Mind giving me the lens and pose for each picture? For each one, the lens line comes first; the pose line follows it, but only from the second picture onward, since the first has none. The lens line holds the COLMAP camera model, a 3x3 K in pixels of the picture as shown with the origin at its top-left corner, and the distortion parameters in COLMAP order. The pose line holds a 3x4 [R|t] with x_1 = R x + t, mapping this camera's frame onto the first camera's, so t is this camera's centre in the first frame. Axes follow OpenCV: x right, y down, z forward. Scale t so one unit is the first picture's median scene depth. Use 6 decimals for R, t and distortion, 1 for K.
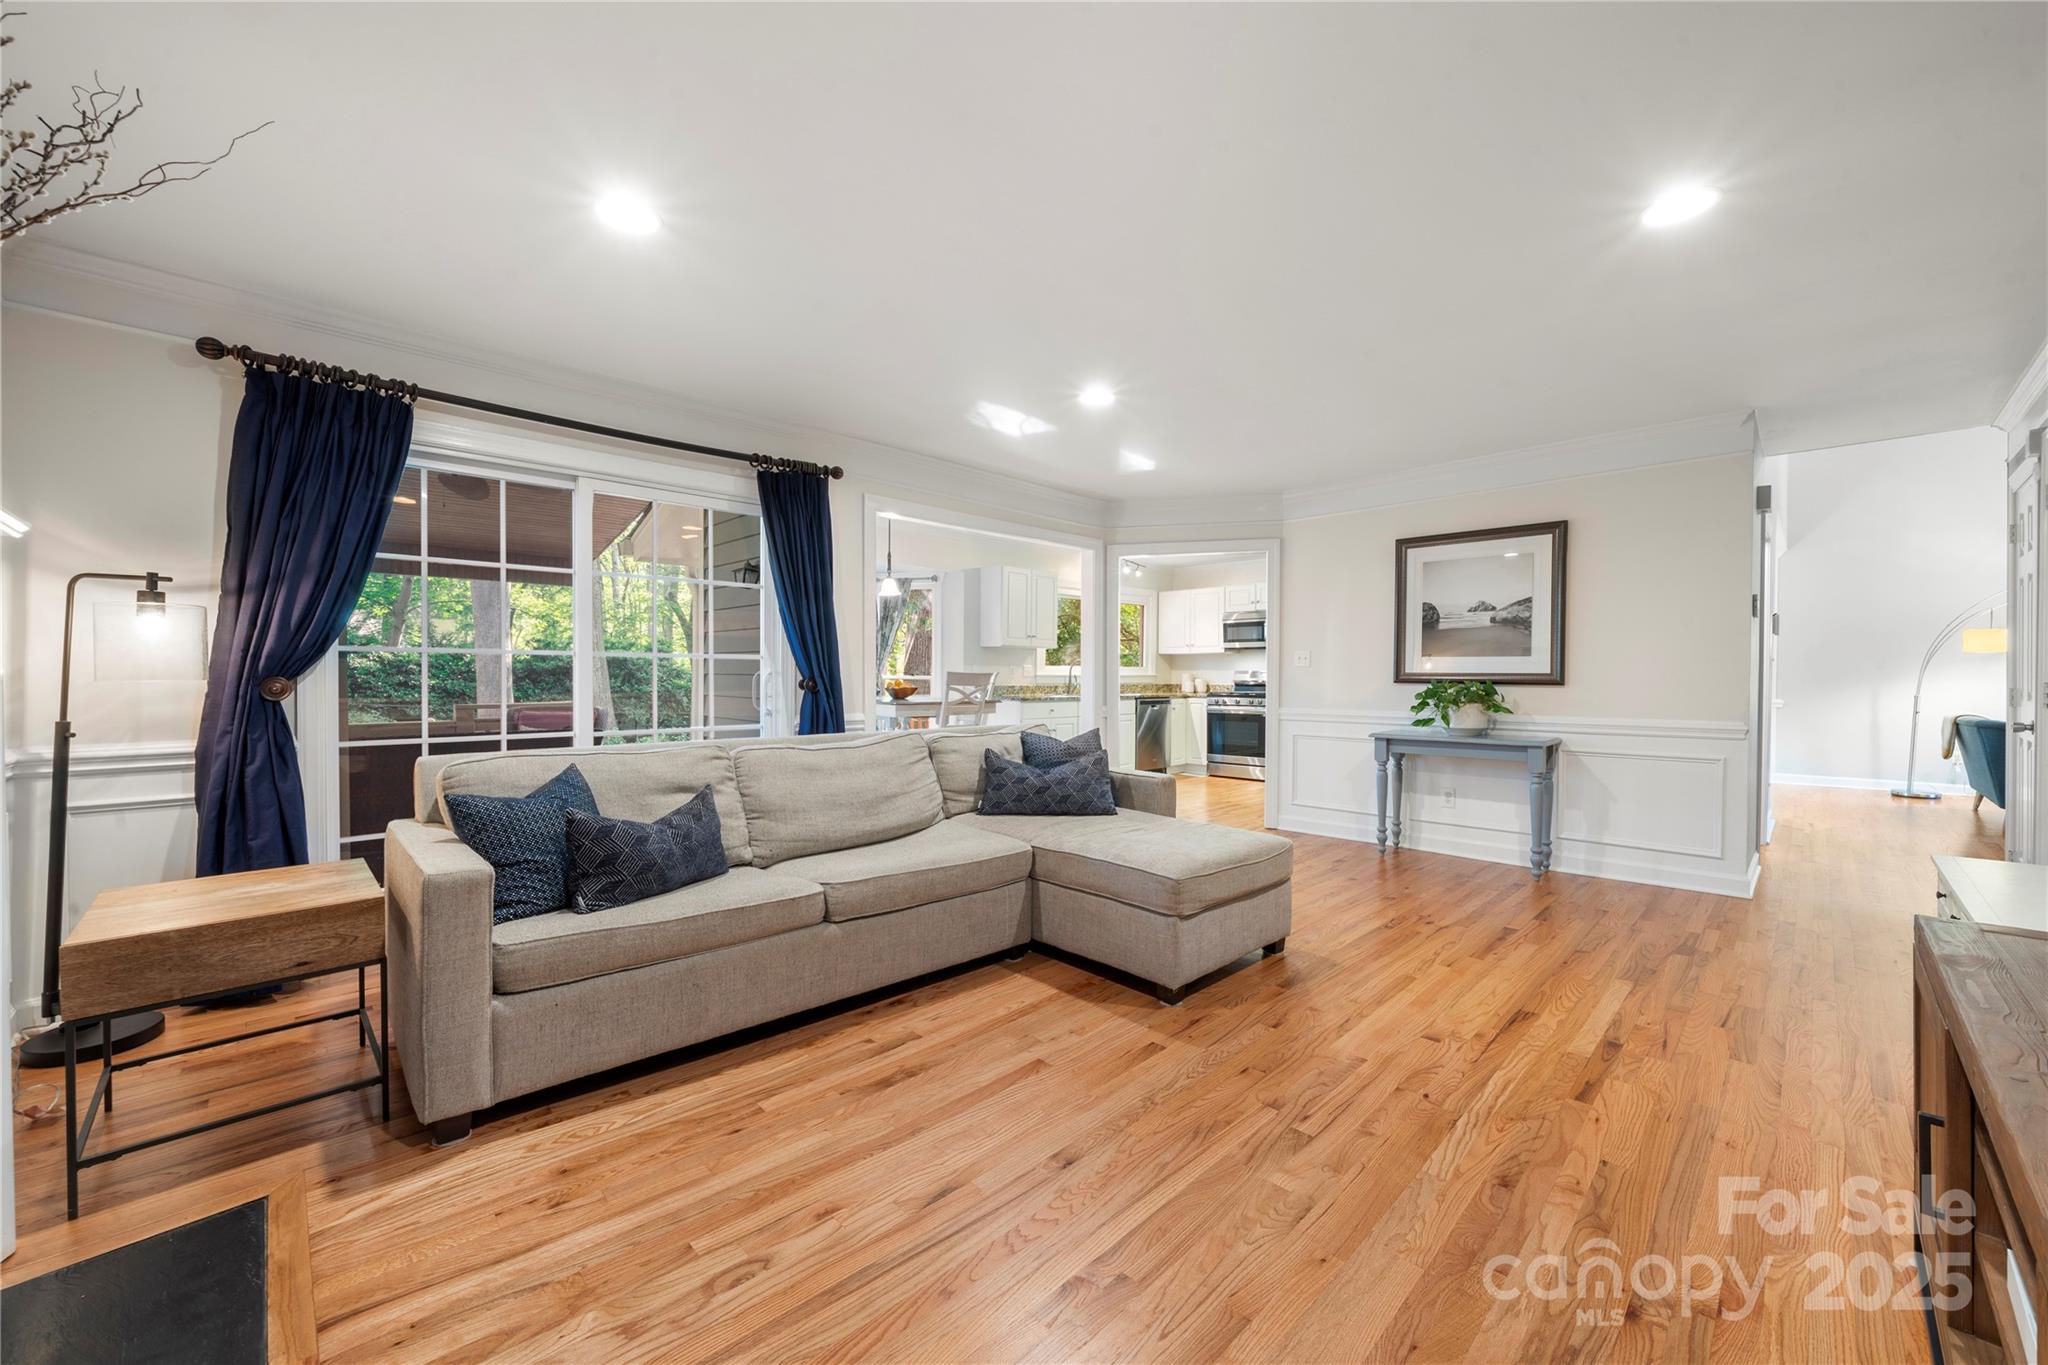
lens RADIAL K [[783.8, 0, 1019.3], [0, 783.8, 690.6], [0, 0, 1]] dist [-0.001438, -0.000109]
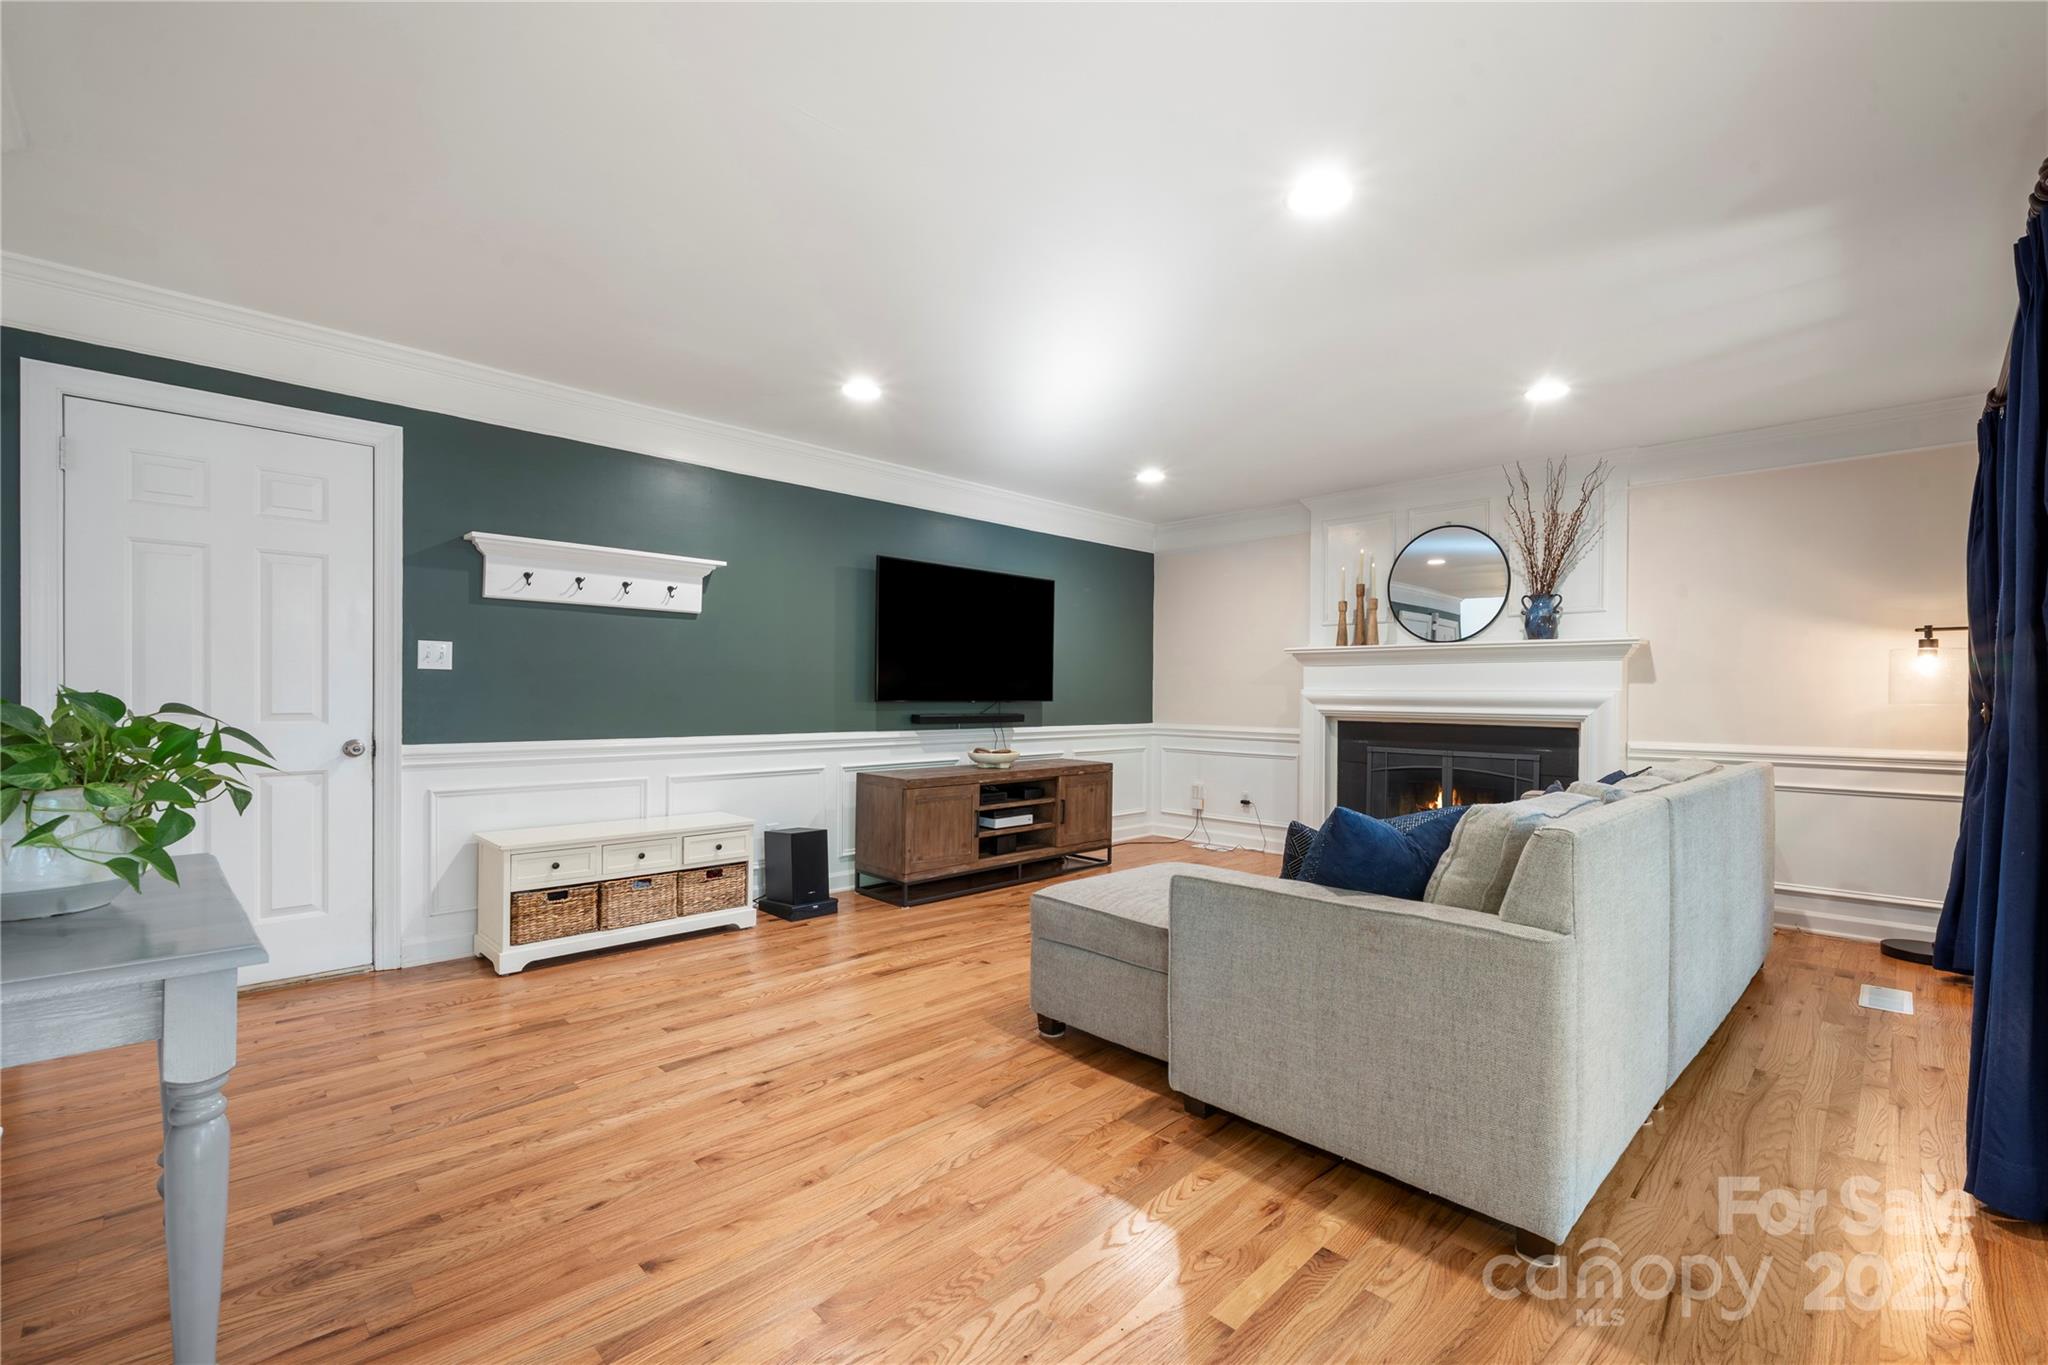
lens RADIAL K [[876.9, 0, 1032.1], [0, 876.9, 694.0], [0, 0, 1]] dist [0.000392, 0.000037]
pose [[-0.999848, -0.010040, -0.014226, 0.229989], [-0.010337, 0.999726, 0.020979, -0.023016], [0.014011, 0.021123, -0.999679, 1.218388]]
